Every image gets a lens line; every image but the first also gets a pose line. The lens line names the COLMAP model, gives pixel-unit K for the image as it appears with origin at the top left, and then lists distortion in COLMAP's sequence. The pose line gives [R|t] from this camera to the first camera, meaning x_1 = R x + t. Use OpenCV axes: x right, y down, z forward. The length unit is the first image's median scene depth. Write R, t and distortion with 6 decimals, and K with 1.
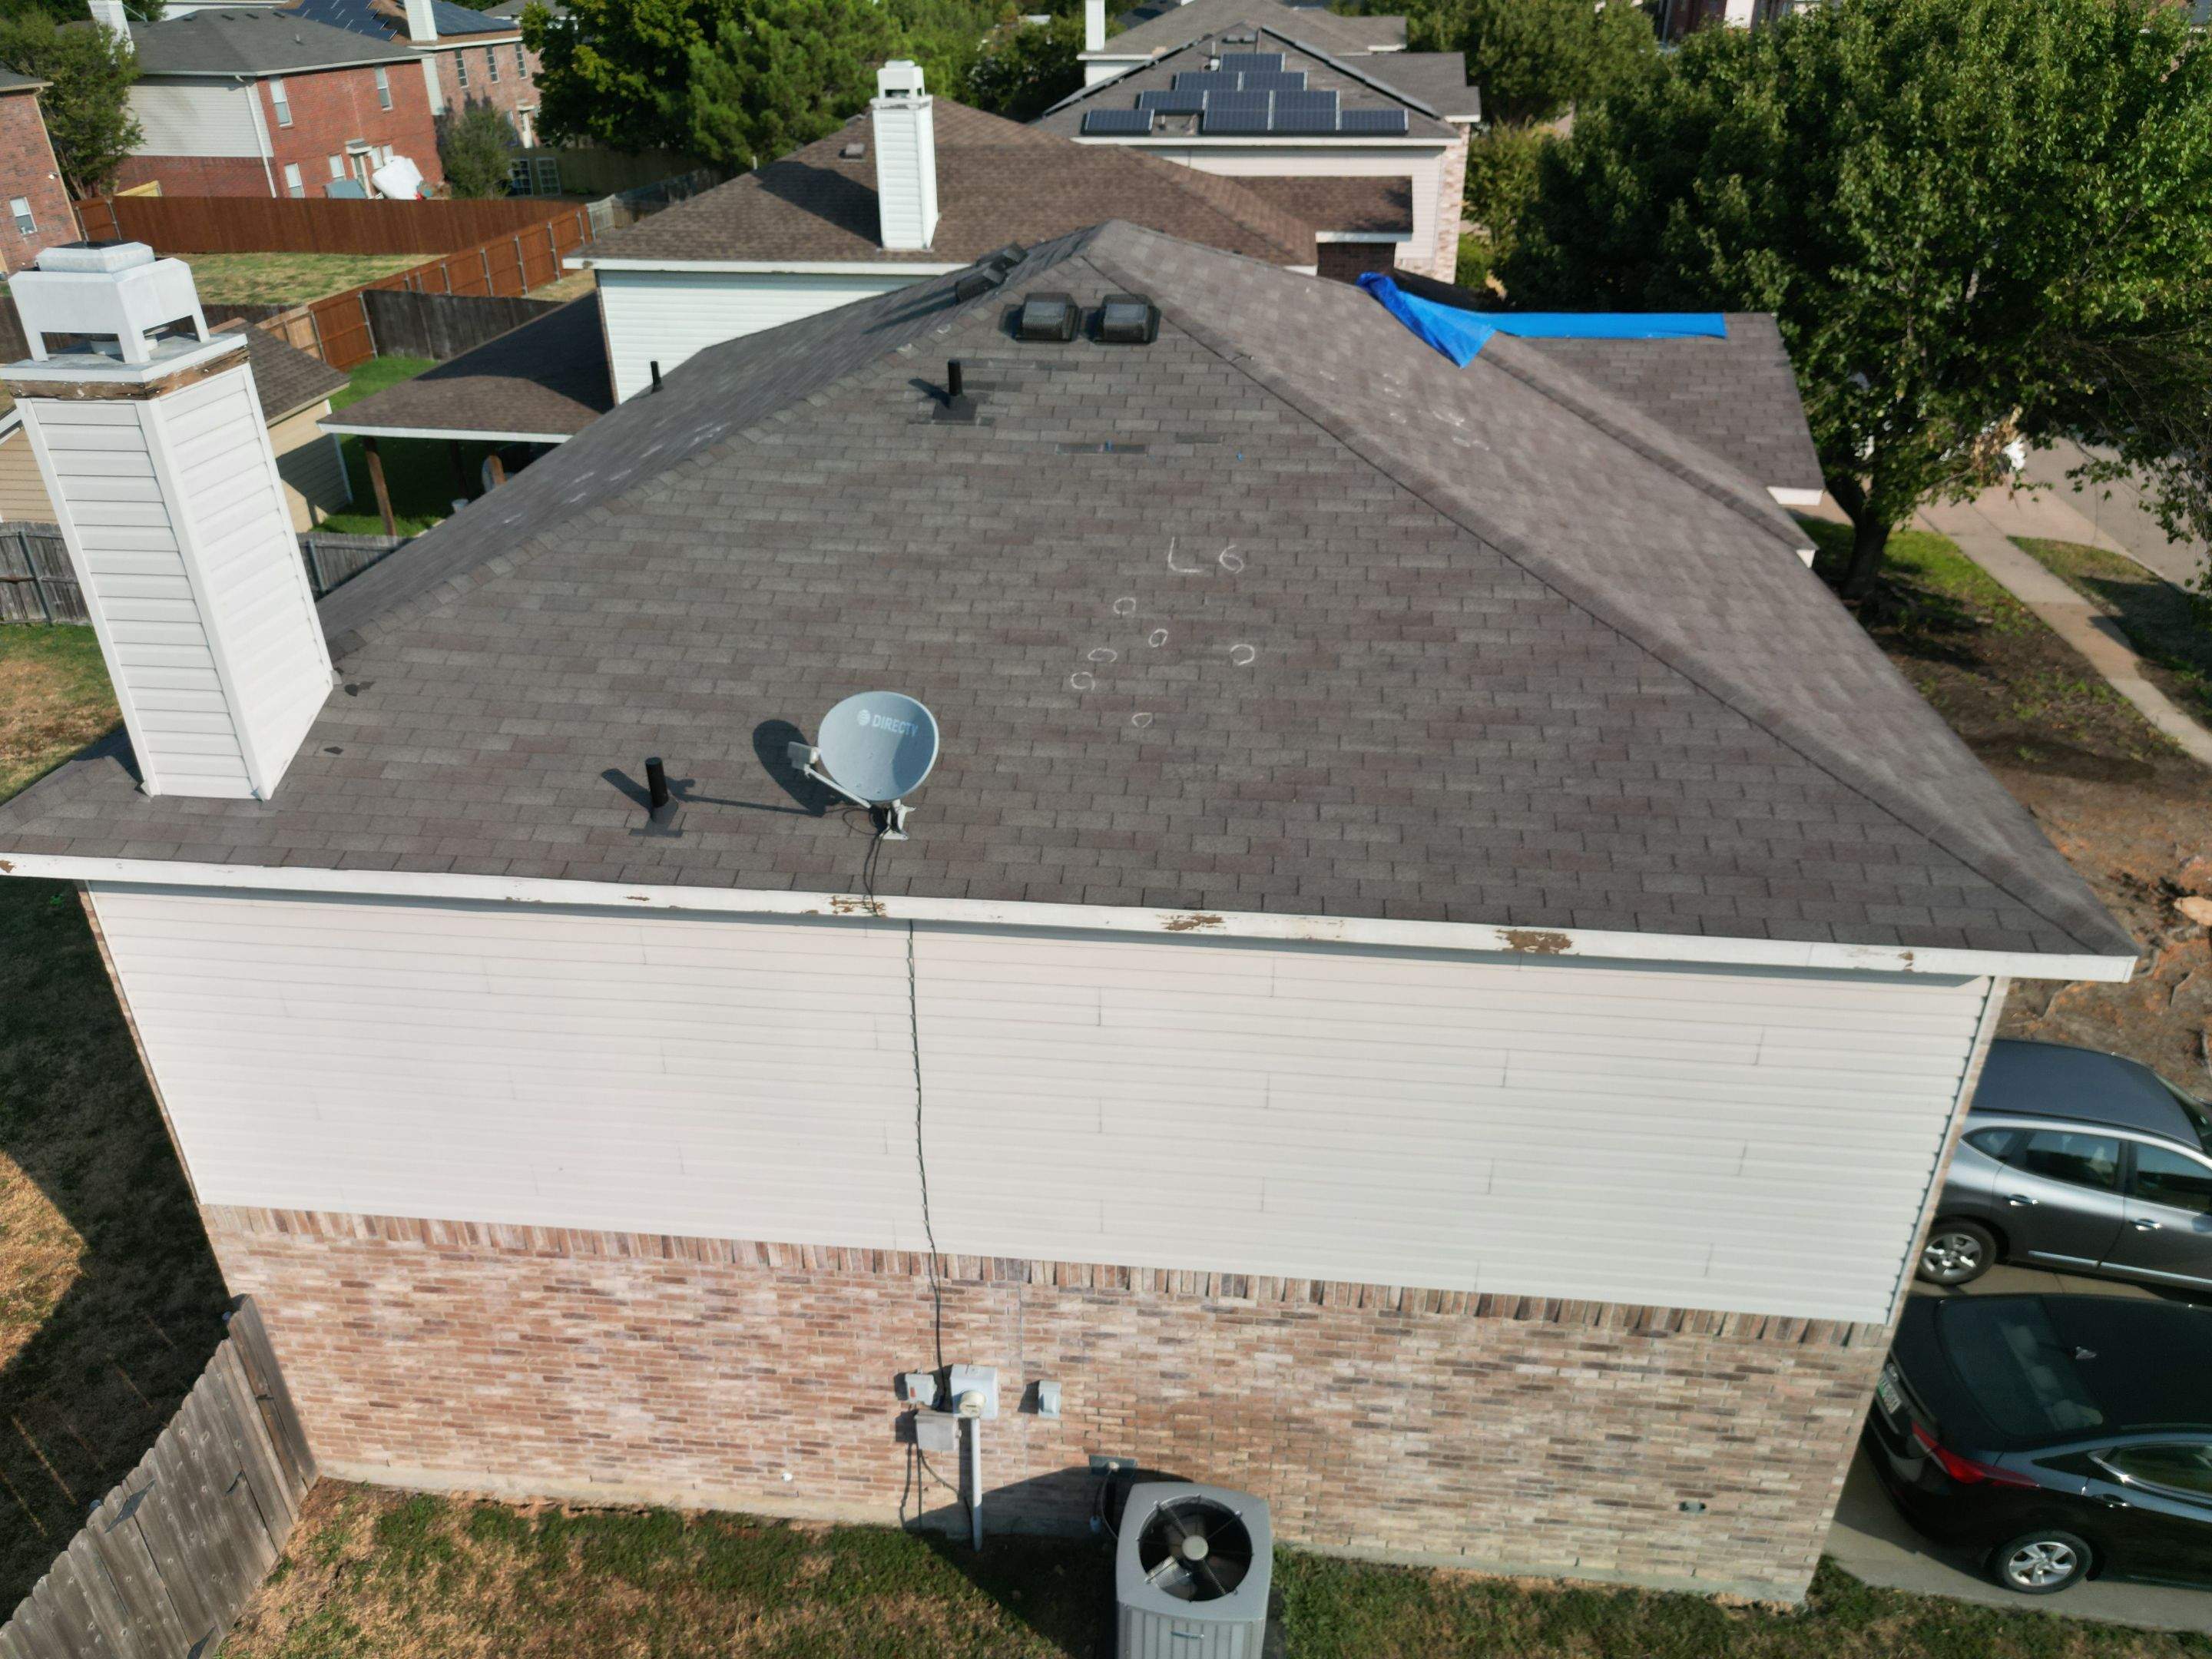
lens RADIAL K [[1551.8, 0, 1110.6], [0, 1551.8, 830.6], [0, 0, 1]] dist [0.083196, -0.082888]
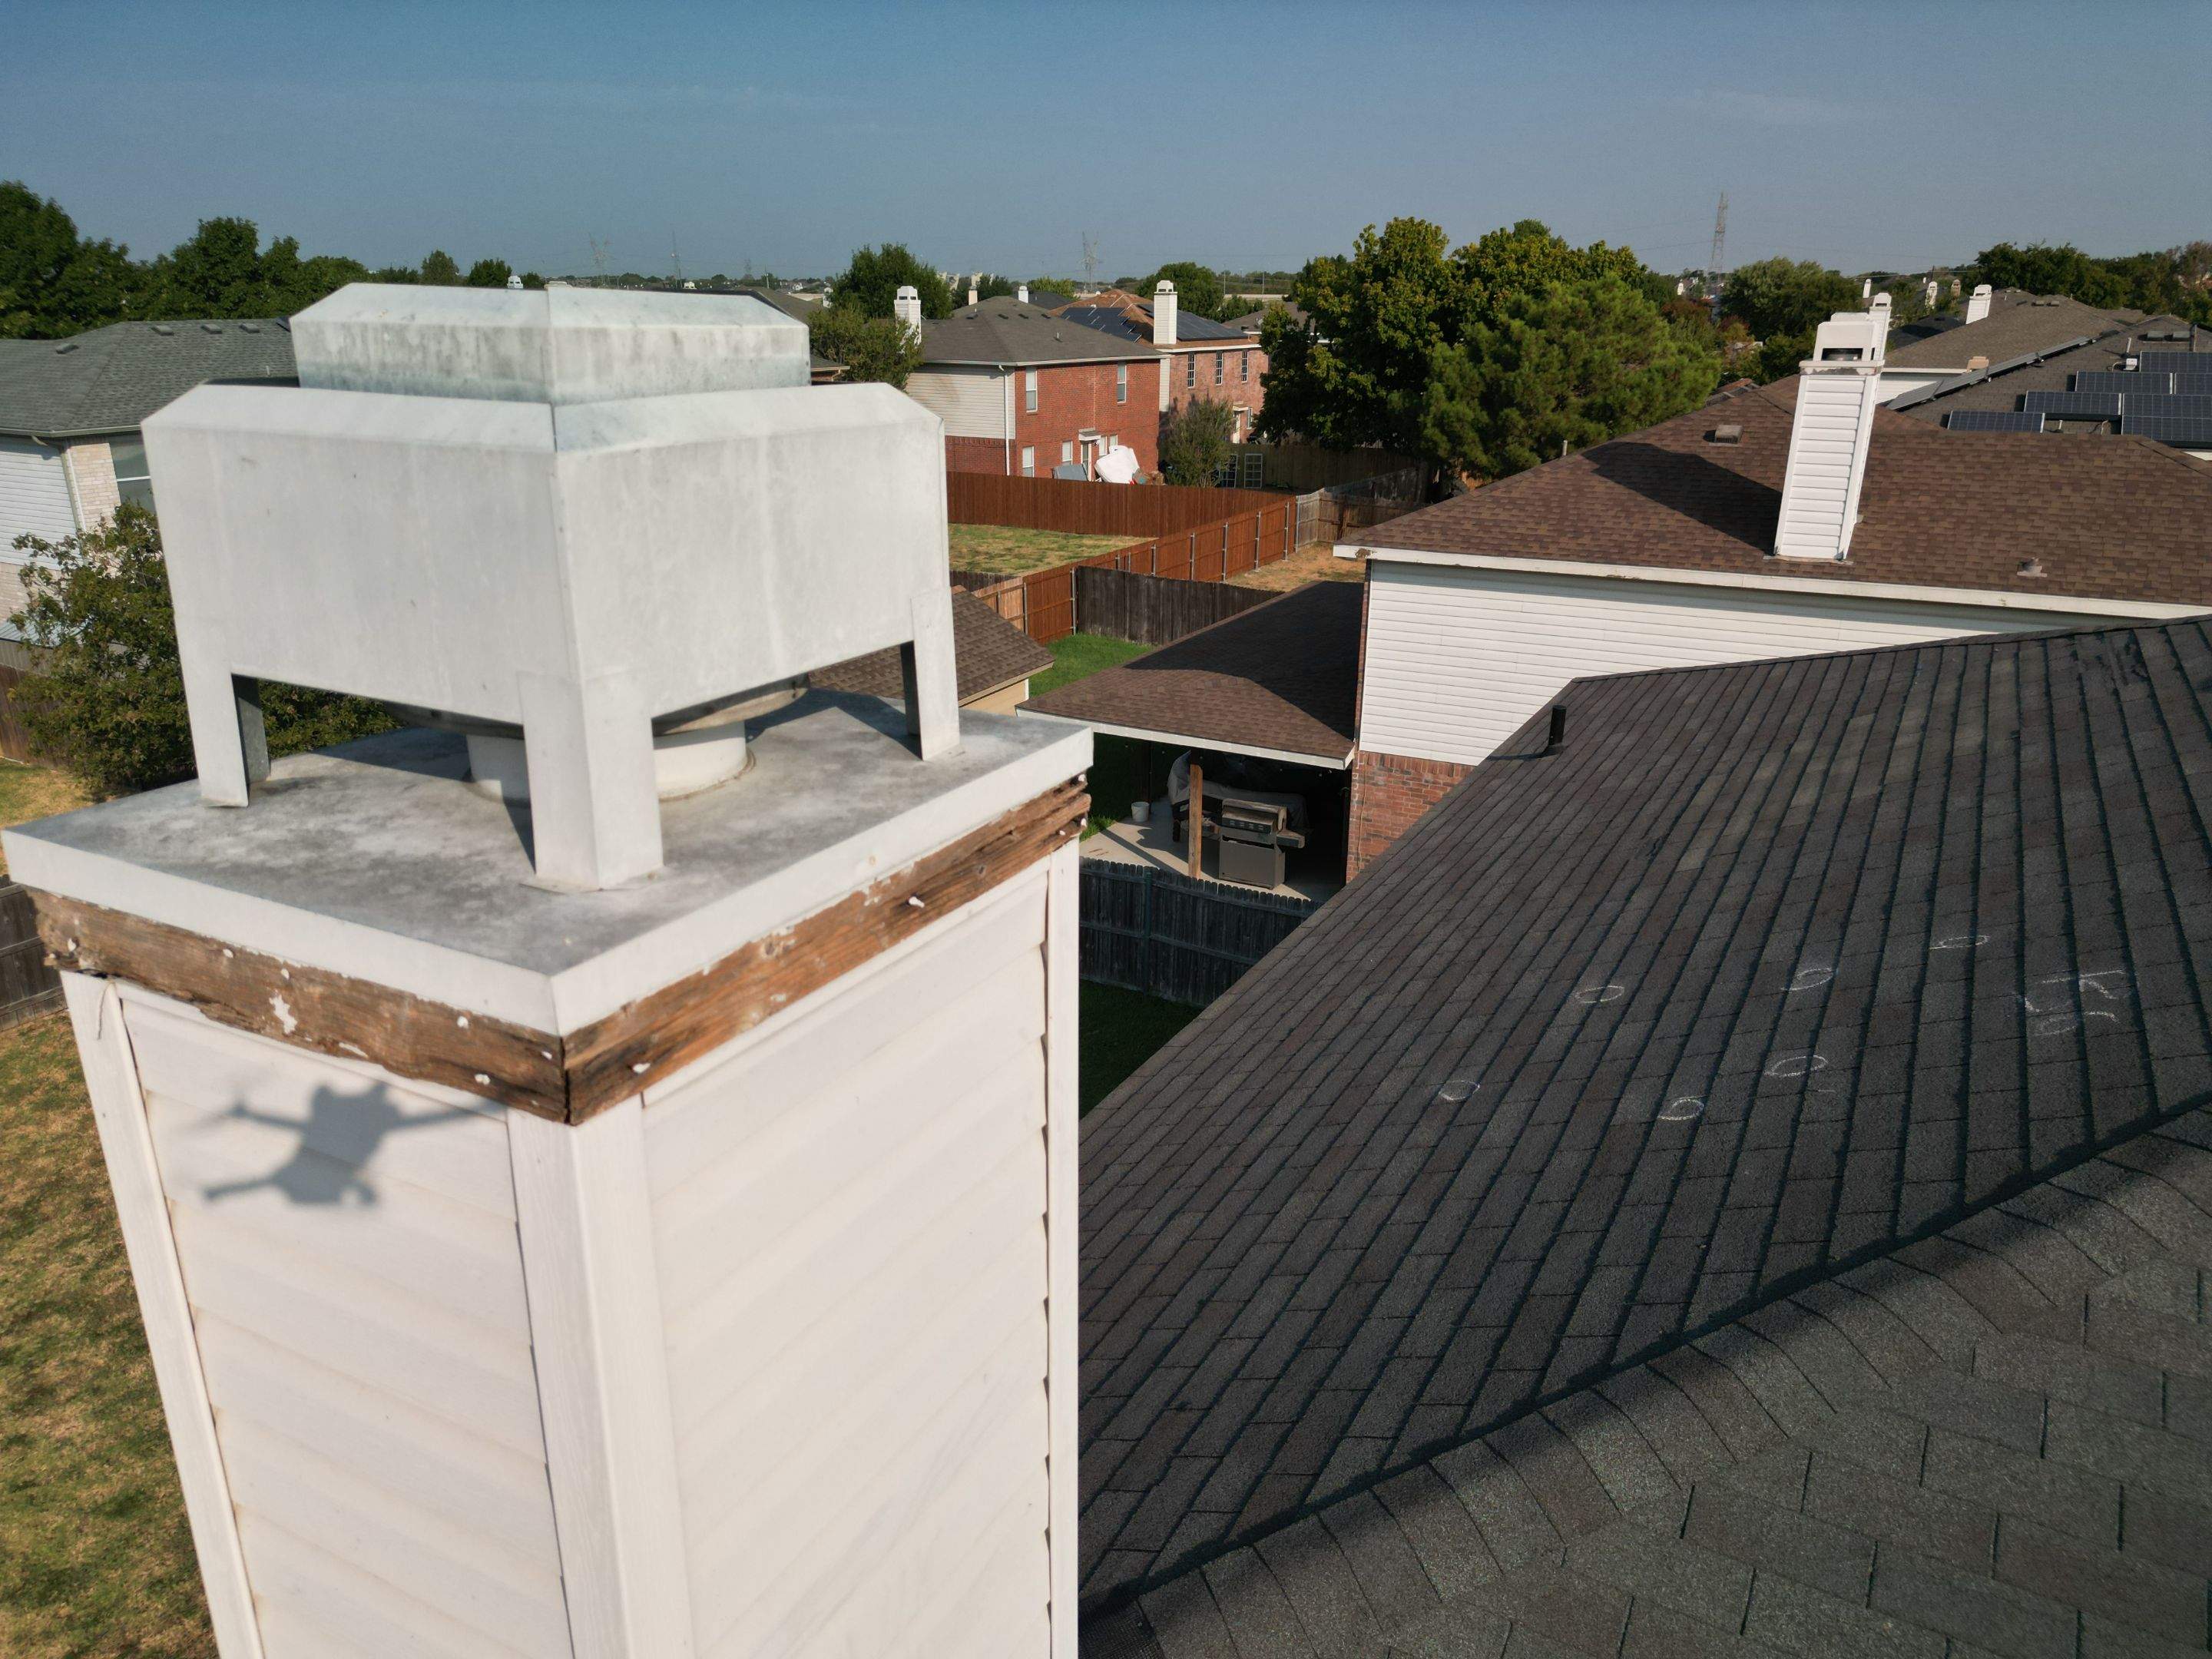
lens RADIAL K [[1556.6, 0, 1109.8], [0, 1556.6, 837.3], [0, 0, 1]] dist [0.052459, -0.035729]
pose [[0.925021, 0.134004, -0.355498, -0.074035], [-0.193712, 0.971316, -0.137913, -0.042858], [0.326820, 0.196437, 0.924446, 0.127198]]
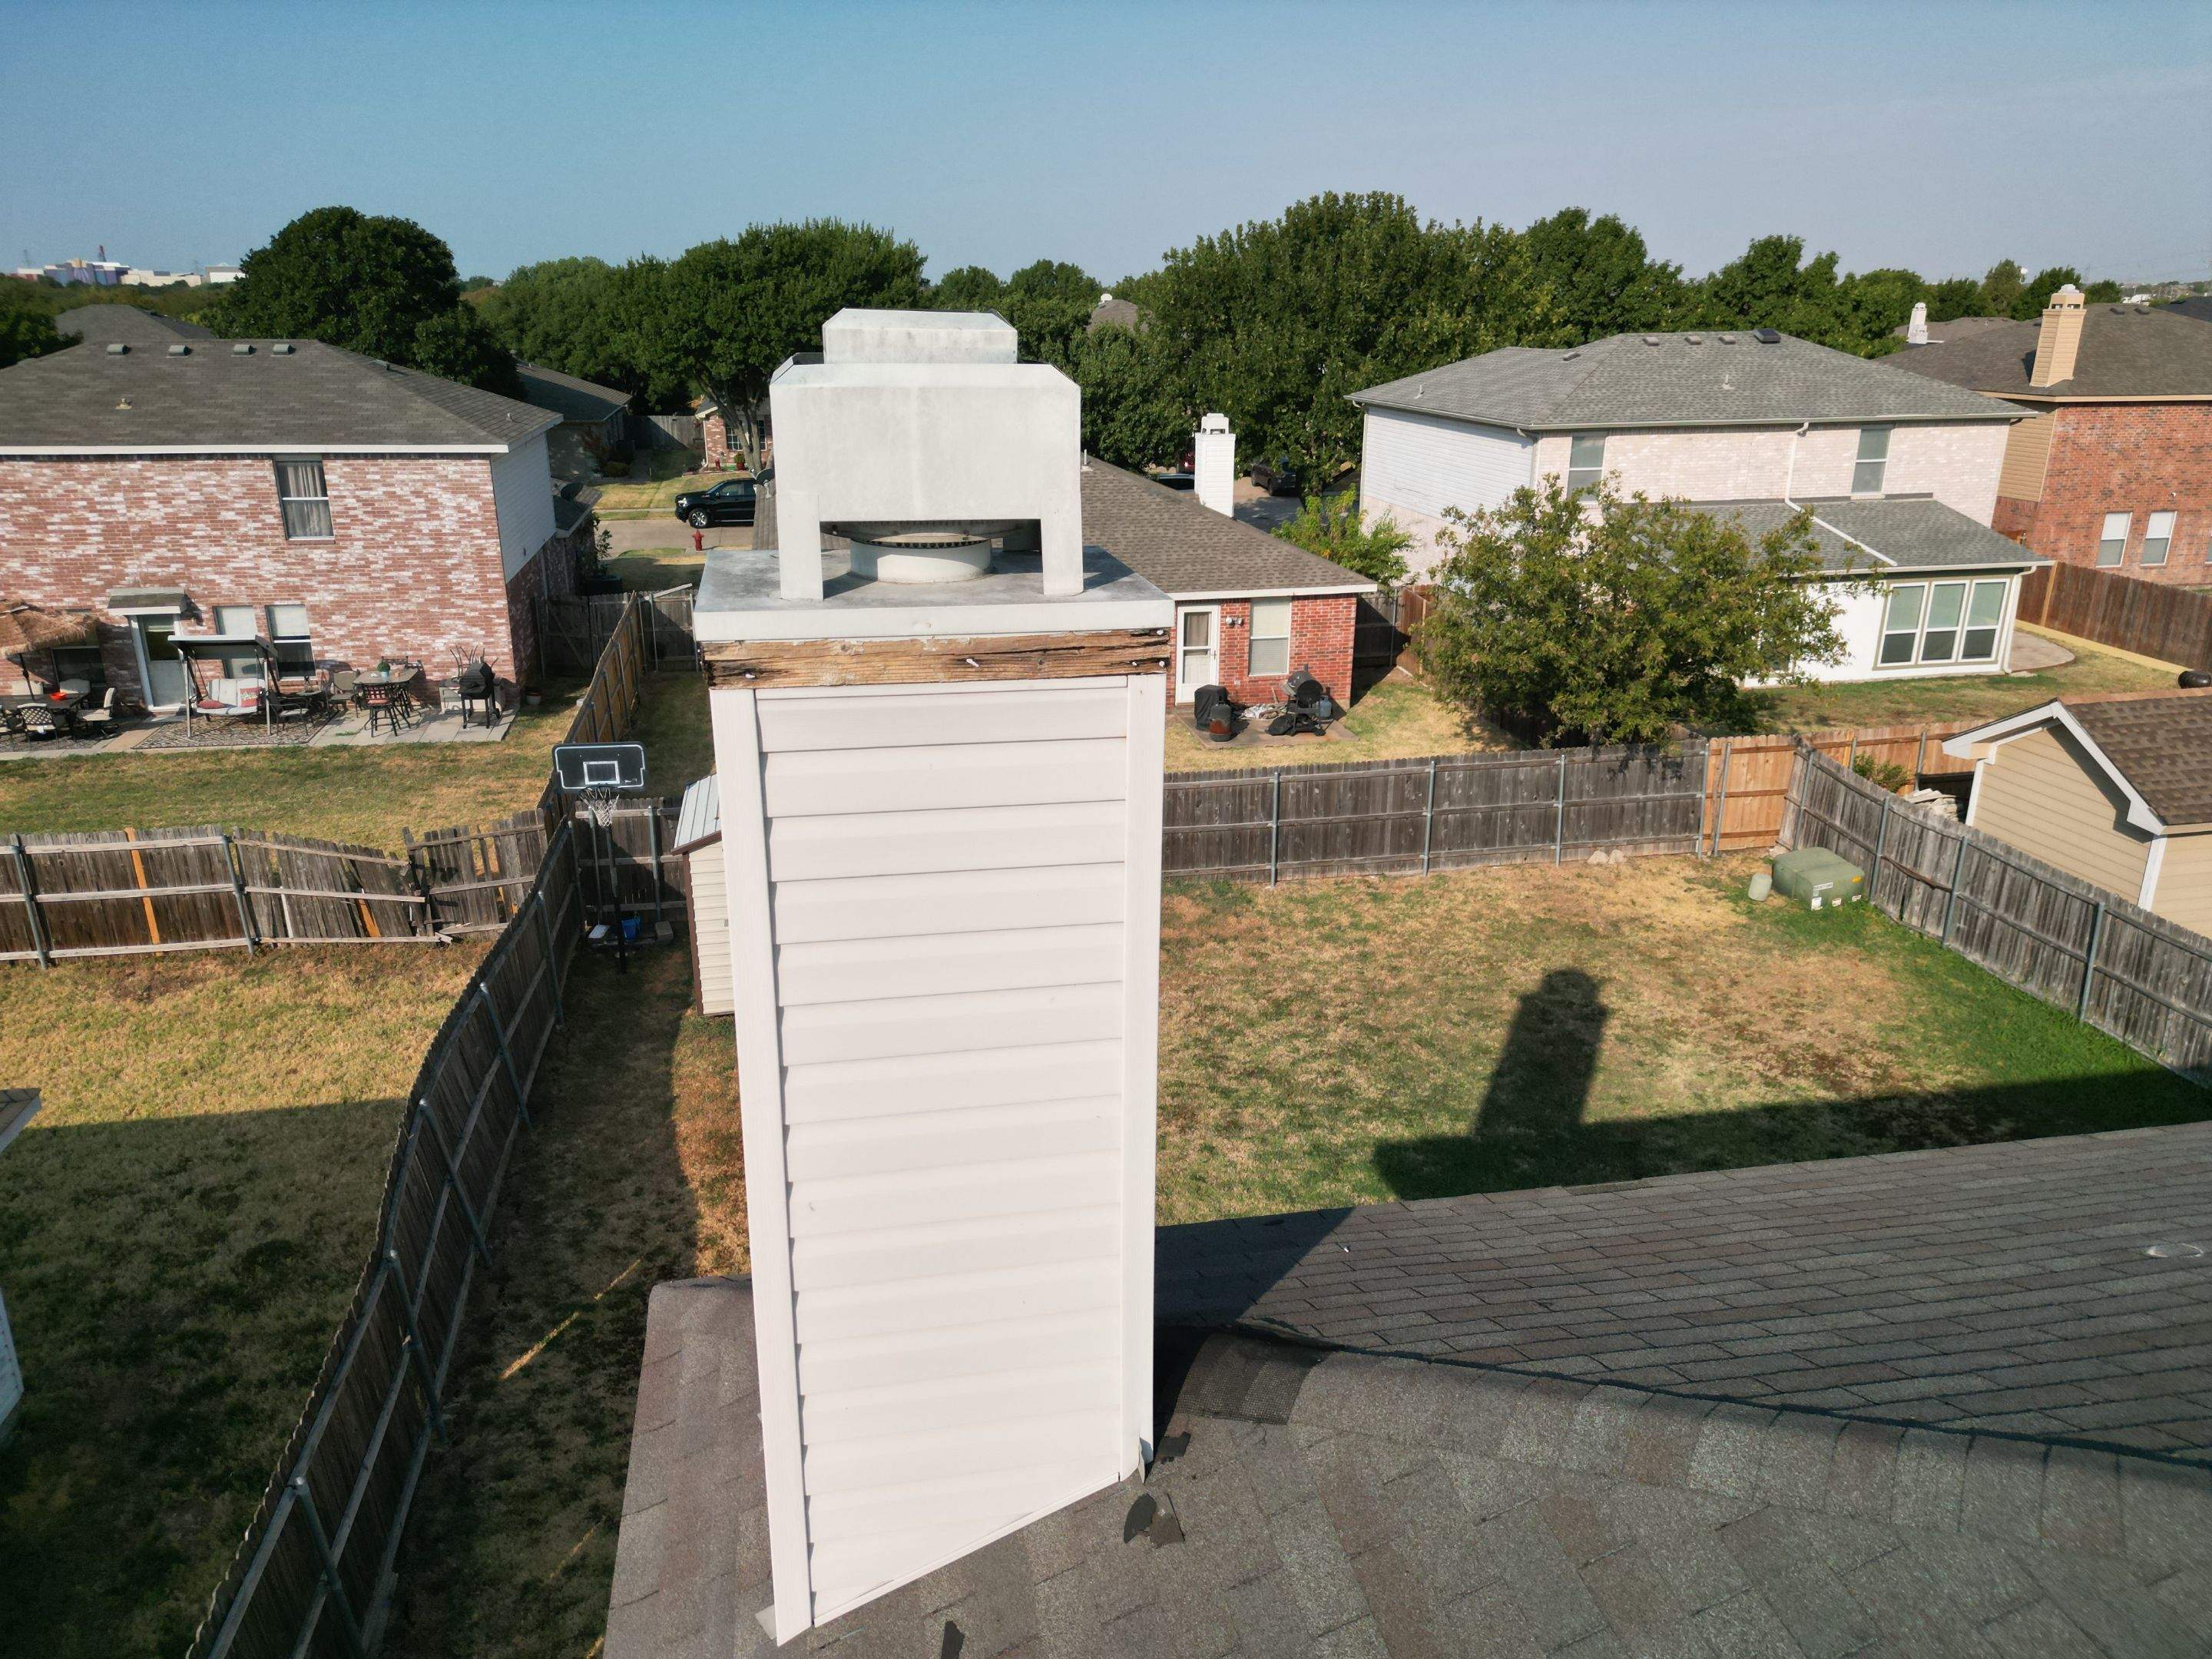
lens RADIAL K [[1551.8, 0, 1110.6], [0, 1551.8, 830.6], [0, 0, 1]] dist [0.083196, -0.082888]
pose [[0.300320, 0.310545, -0.901870, -0.035526], [-0.466333, 0.872614, 0.145184, -0.050307], [0.832071, 0.376970, 0.406881, 0.139528]]
